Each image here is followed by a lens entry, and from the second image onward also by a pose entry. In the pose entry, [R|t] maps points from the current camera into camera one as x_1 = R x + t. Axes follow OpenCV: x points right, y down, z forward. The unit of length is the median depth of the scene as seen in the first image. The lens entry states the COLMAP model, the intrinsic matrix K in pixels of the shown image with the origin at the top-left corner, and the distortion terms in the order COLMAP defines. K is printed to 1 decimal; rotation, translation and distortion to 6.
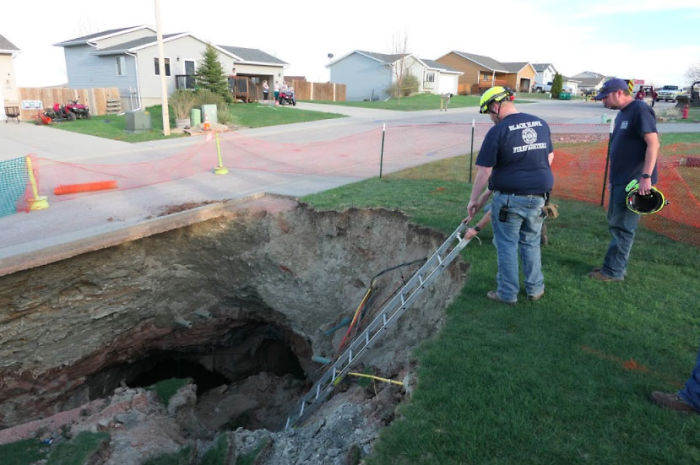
lens RADIAL K [[496.8, 0, 356.5], [0, 496.8, 231.4], [0, 0, 1]] dist [-0.014899, 0.000379]
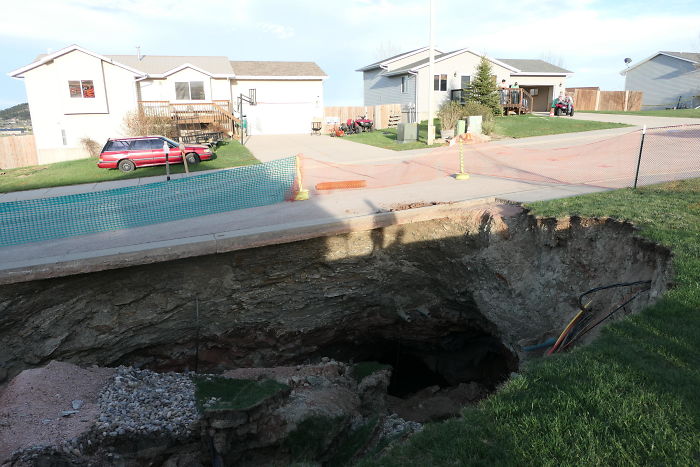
lens RADIAL K [[496.8, 0, 356.5], [0, 496.8, 232.4], [0, 0, 1]] dist [-0.014899, 0.000379]
pose [[0.847927, 0.089767, -0.522457, 0.096778], [-0.106353, 0.994327, -0.001764, 0.018800], [0.519334, 0.057061, 0.852664, 0.037528]]
